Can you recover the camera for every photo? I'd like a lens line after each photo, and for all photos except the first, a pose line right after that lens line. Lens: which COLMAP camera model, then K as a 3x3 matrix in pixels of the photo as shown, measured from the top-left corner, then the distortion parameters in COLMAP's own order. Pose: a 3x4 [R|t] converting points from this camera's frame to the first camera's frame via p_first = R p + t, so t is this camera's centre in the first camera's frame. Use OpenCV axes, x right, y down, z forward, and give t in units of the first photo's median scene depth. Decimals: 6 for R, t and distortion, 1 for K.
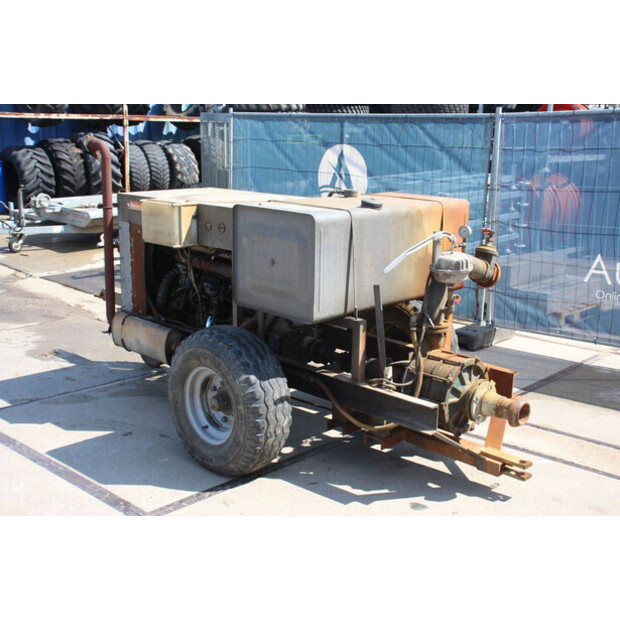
lens RADIAL K [[827.5, 0, 310.4], [0, 827.5, 306.5], [0, 0, 1]] dist [0.073688, 0.000000]
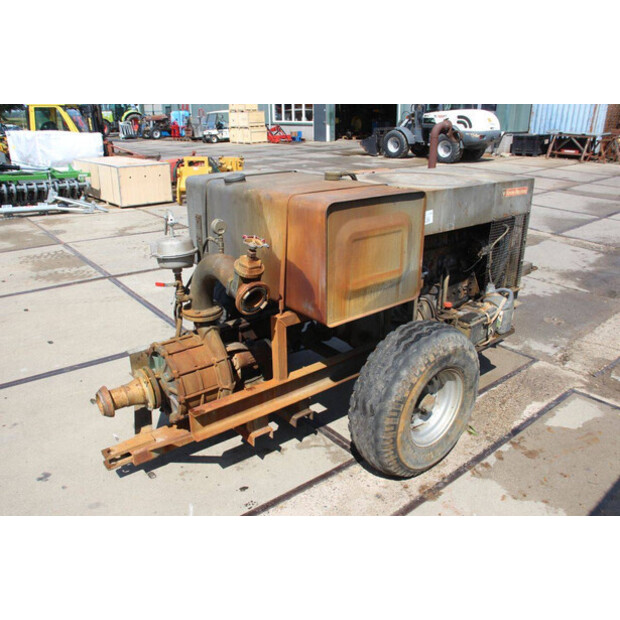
lens RADIAL K [[518.5, 0, 309.5], [0, 518.5, 313.9], [0, 0, 1]] dist [-0.073120, 0.023630]
pose [[-0.110981, 0.352127, -0.929349, 0.406697], [-0.225836, 0.901726, 0.368630, -0.131527], [0.967823, 0.250791, -0.020551, 0.665841]]
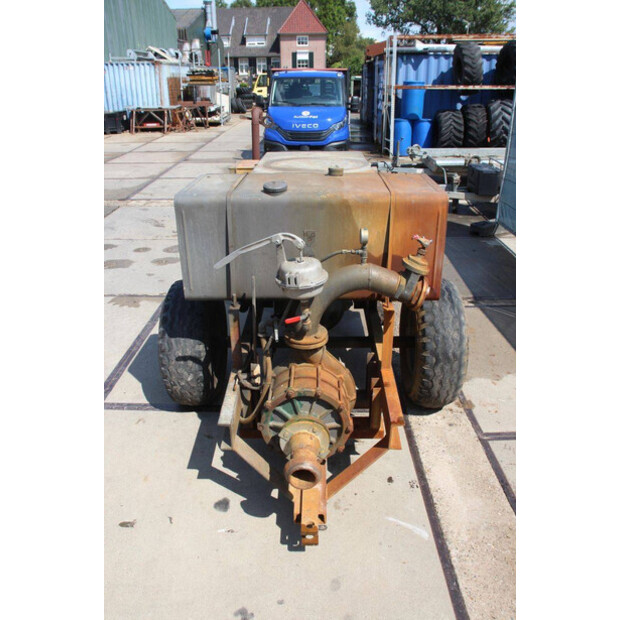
lens RADIAL K [[518.5, 0, 310.5], [0, 518.5, 307.0], [0, 0, 1]] dist [-0.073120, 0.023630]
pose [[0.692660, 0.270871, -0.668469, 0.300199], [-0.142536, 0.959931, 0.241281, -0.082368], [0.707040, -0.071845, 0.703514, 0.362732]]
